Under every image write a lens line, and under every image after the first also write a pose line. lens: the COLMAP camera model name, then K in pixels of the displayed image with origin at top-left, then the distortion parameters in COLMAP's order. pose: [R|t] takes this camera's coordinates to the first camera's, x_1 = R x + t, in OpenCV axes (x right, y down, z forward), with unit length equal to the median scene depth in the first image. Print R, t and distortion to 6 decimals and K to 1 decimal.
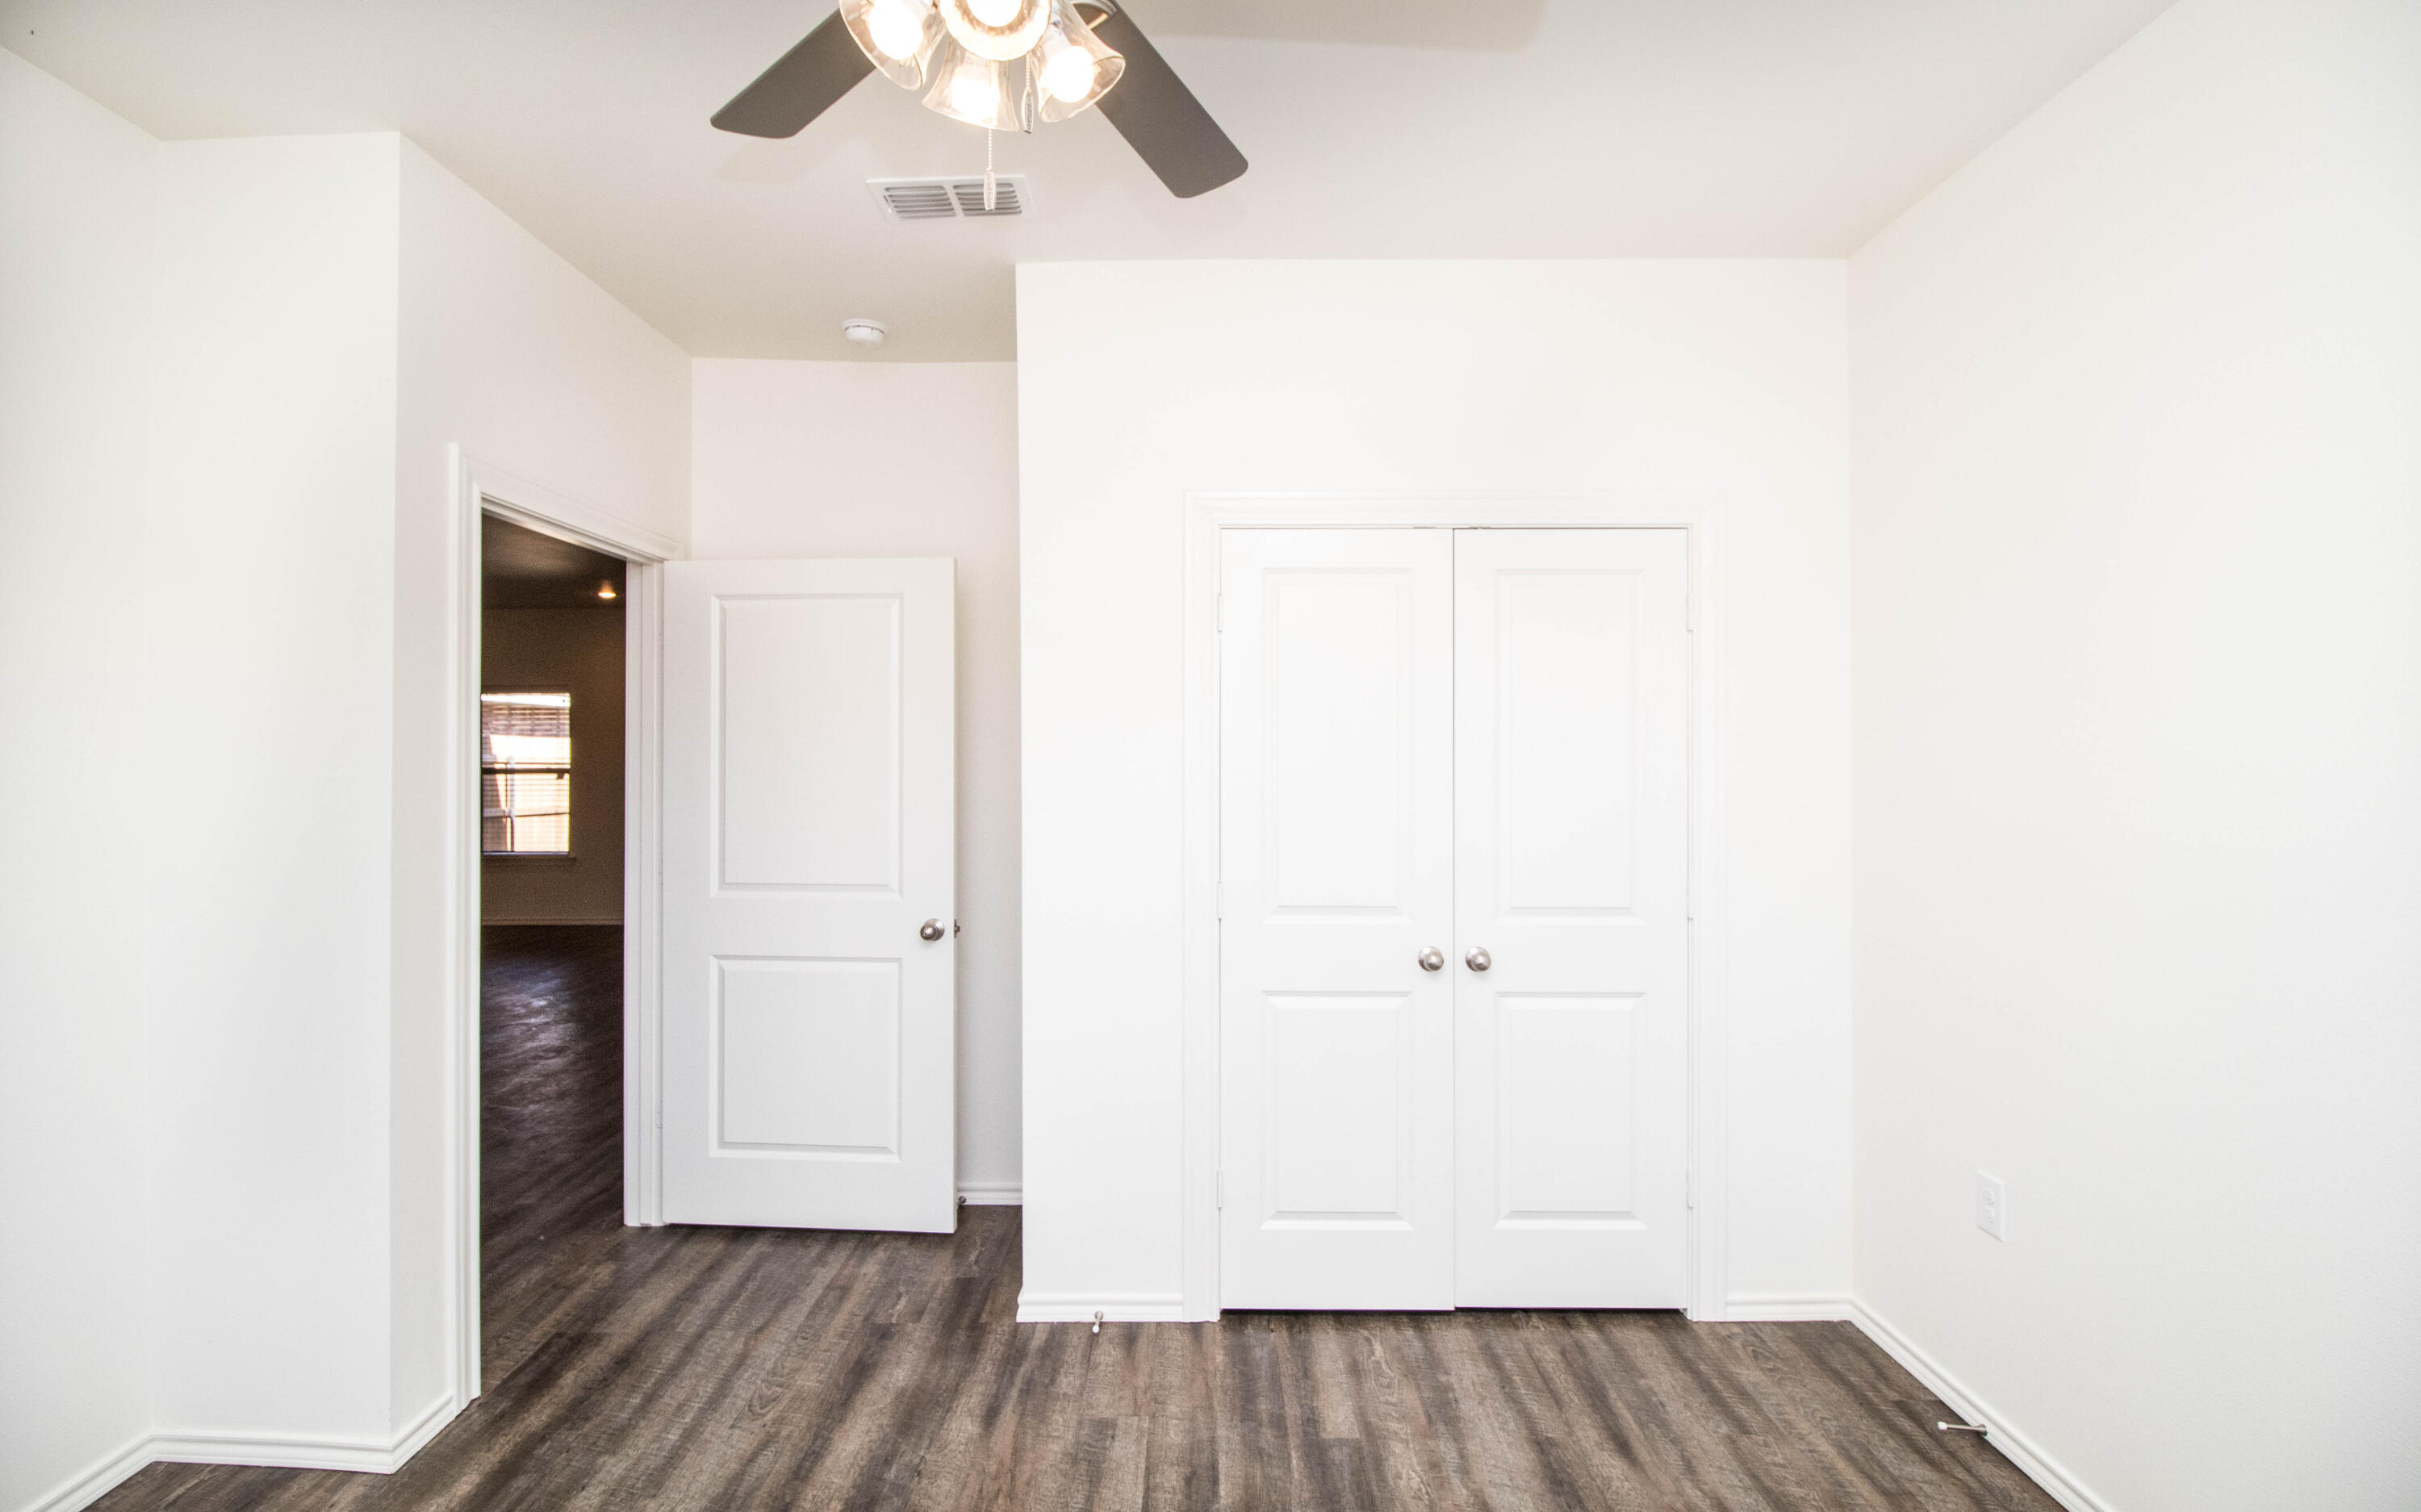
lens RADIAL K [[1130.4, 0, 1219.3], [0, 1130.4, 747.1], [0, 0, 1]] dist [-0.010056, -0.002773]
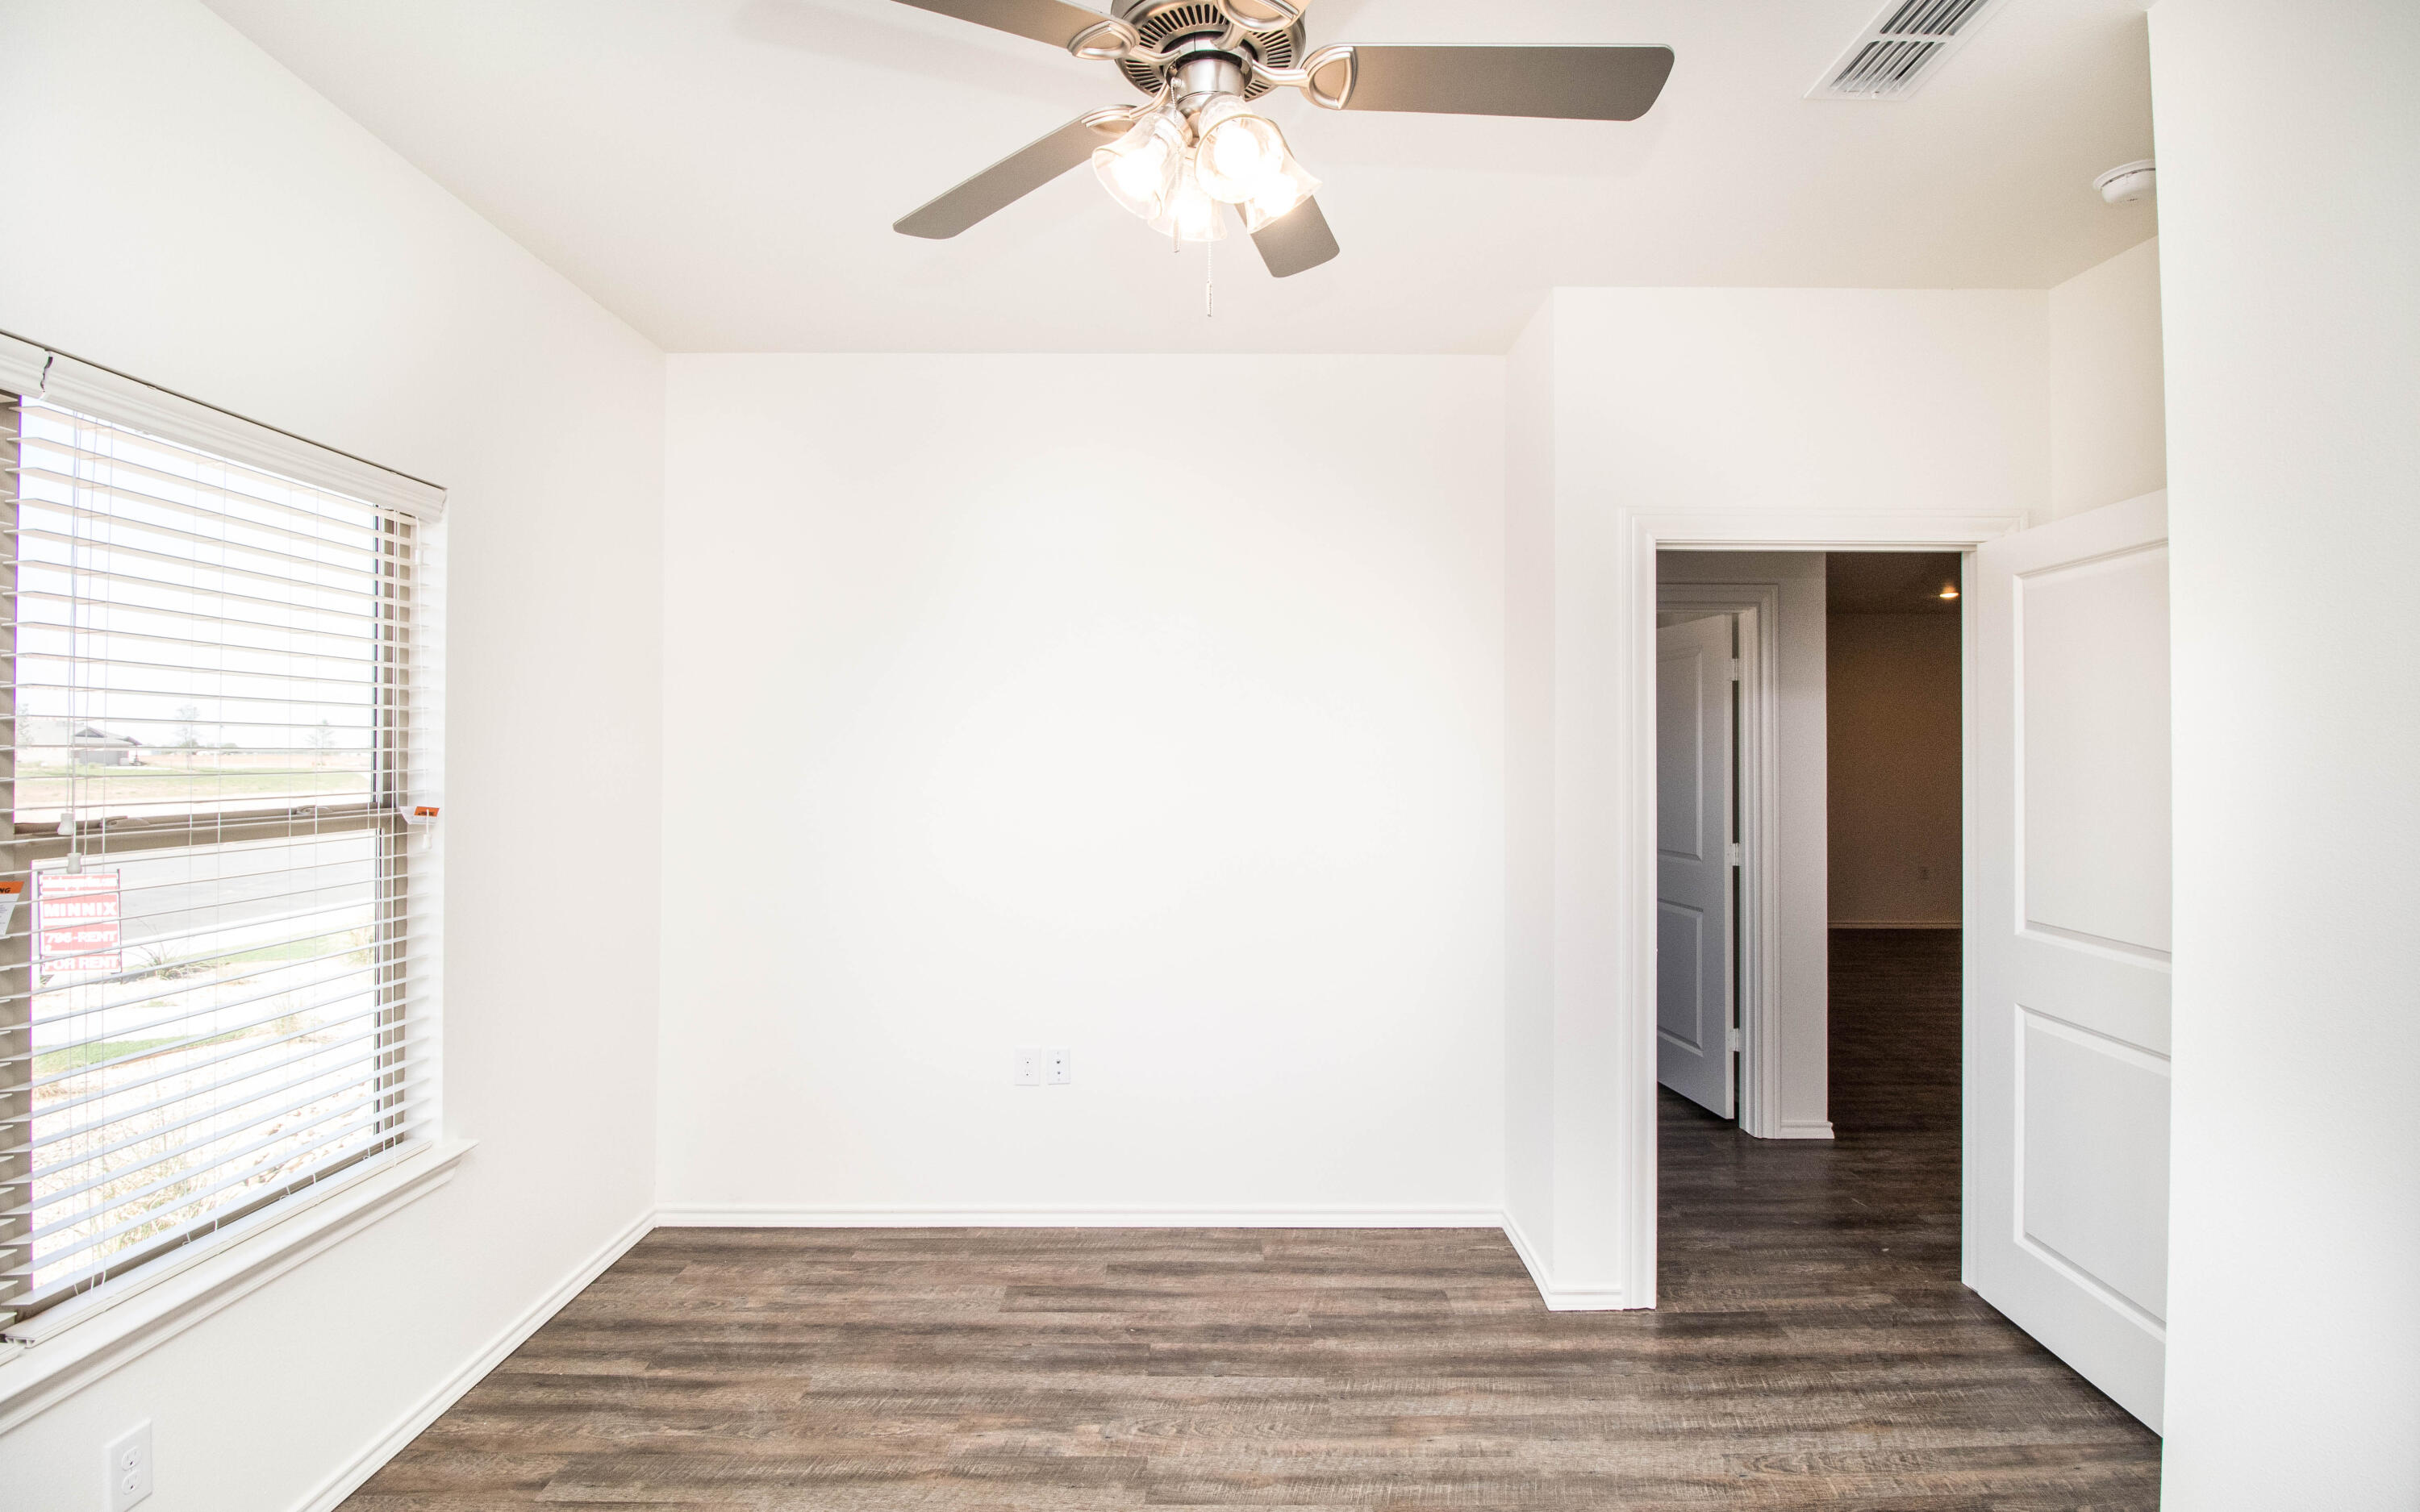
lens RADIAL K [[1129.8, 0, 1225.2], [0, 1129.8, 762.6], [0, 0, 1]] dist [-0.010056, -0.002773]
pose [[-0.001173, -0.001318, -0.999998, 0.480649], [0.002593, 0.999996, -0.001321, 0.003905], [0.999996, -0.002595, -0.001170, 0.505850]]
